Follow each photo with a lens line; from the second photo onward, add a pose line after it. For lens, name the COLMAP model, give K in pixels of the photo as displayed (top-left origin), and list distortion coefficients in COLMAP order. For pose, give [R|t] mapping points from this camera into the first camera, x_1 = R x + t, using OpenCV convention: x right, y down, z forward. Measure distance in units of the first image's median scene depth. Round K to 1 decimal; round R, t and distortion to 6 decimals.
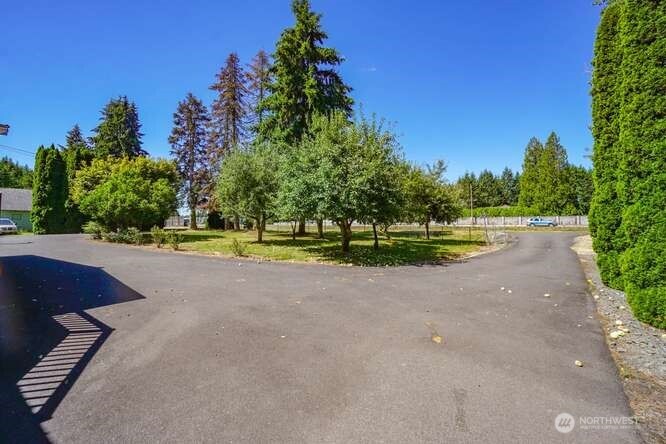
lens RADIAL K [[313.9, 0, 333.1], [0, 313.9, 222.0], [0, 0, 1]] dist [-0.044269, 0.013388]
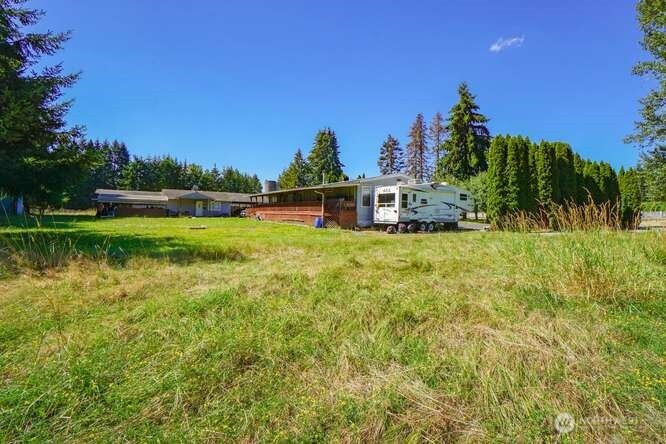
lens RADIAL K [[313.9, 0, 333.2], [0, 313.9, 218.5], [0, 0, 1]] dist [-0.044269, 0.013388]
pose [[0.903039, 0.012674, -0.429372, -0.005189], [-0.006057, 0.999841, 0.016774, 0.013055], [0.429516, -0.012547, 0.902972, -0.798635]]
